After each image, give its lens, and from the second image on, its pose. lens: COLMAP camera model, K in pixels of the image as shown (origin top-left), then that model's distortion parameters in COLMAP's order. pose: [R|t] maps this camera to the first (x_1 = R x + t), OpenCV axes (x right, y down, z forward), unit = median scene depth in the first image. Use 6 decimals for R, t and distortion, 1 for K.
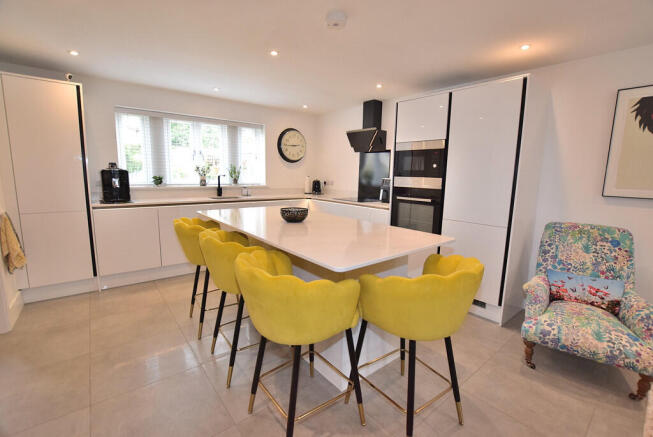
lens RADIAL K [[294.2, 0, 329.4], [0, 294.2, 218.6], [0, 0, 1]] dist [-0.040608, 0.009317]
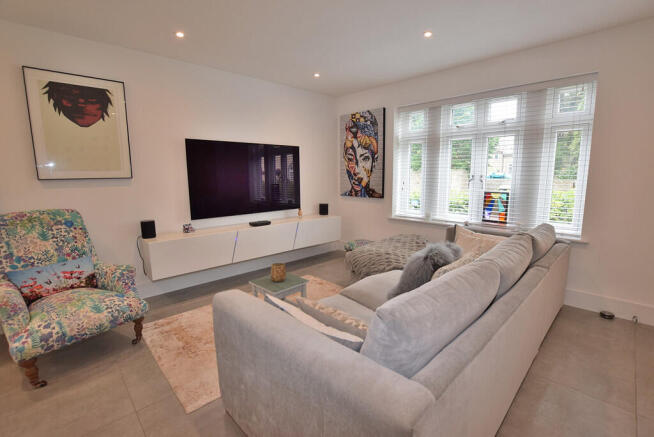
lens RADIAL K [[294.7, 0, 329.9], [0, 294.7, 218.6], [0, 0, 1]] dist [-0.040608, 0.009317]
pose [[-0.070964, -0.171724, 0.982586, -0.060343], [0.158421, 0.970626, 0.181075, 0.027254], [-0.984818, 0.168512, -0.041675, 0.110020]]
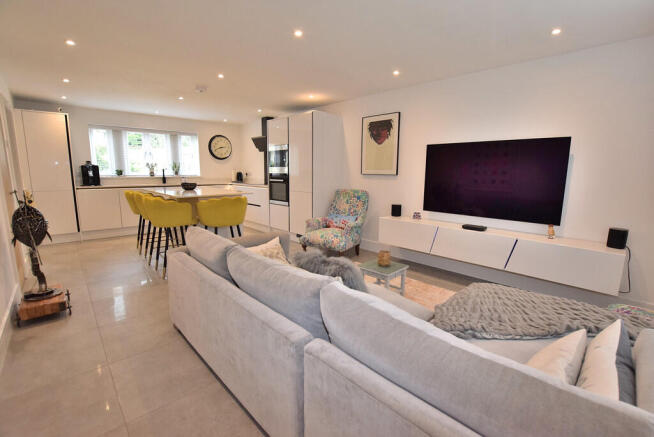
lens RADIAL K [[294.7, 0, 329.9], [0, 294.7, 218.6], [0, 0, 1]] dist [-0.040608, 0.009317]
pose [[0.997570, -0.023269, 0.065669, 0.612028], [0.022748, 0.999704, 0.008673, 0.185248], [-0.065851, -0.007158, 0.997804, -0.881263]]
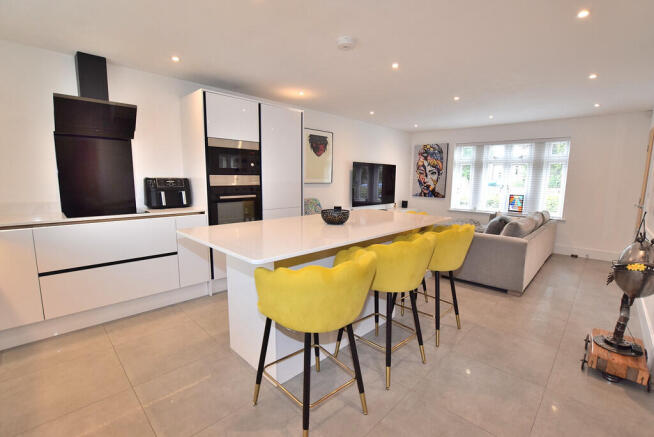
lens RADIAL K [[294.7, 0, 329.9], [0, 294.7, 218.6], [0, 0, 1]] dist [-0.040608, 0.009317]
pose [[-0.105062, -0.160667, 0.981401, -0.985209], [0.137285, 0.975071, 0.174328, -0.163183], [-0.984944, 0.153047, -0.080386, 1.005055]]
